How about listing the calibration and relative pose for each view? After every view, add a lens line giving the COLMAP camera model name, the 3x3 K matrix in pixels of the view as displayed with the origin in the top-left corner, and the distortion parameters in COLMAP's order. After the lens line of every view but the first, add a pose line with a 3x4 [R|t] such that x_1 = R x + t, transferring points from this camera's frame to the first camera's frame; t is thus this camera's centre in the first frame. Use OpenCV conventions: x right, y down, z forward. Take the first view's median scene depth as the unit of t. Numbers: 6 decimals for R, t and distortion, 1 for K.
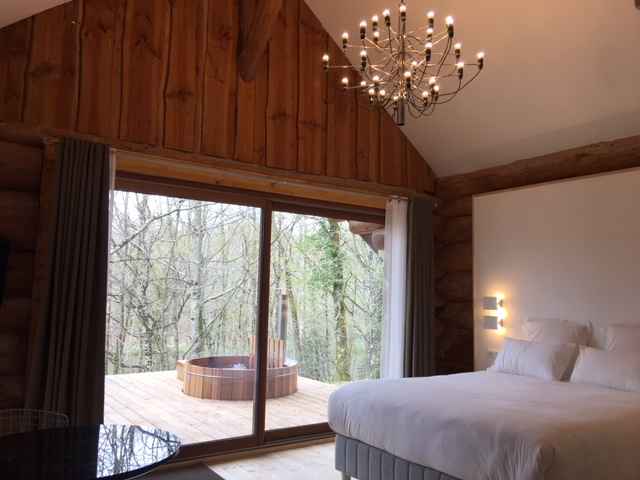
lens RADIAL K [[536.5, 0, 320.0], [0, 536.5, 240.0], [0, 0, 1]] dist [0.031148, -0.012486]
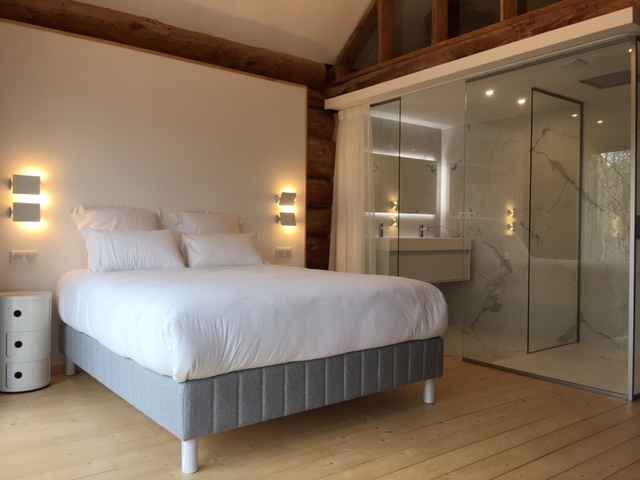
lens RADIAL K [[536.5, 0, 320.0], [0, 536.5, 240.0], [0, 0, 1]] dist [0.031148, -0.012486]
pose [[-0.062964, -0.034598, 0.997416, -0.461719], [-0.112419, 0.993284, 0.027358, 0.144467], [-0.991664, -0.110406, -0.066431, 0.758592]]
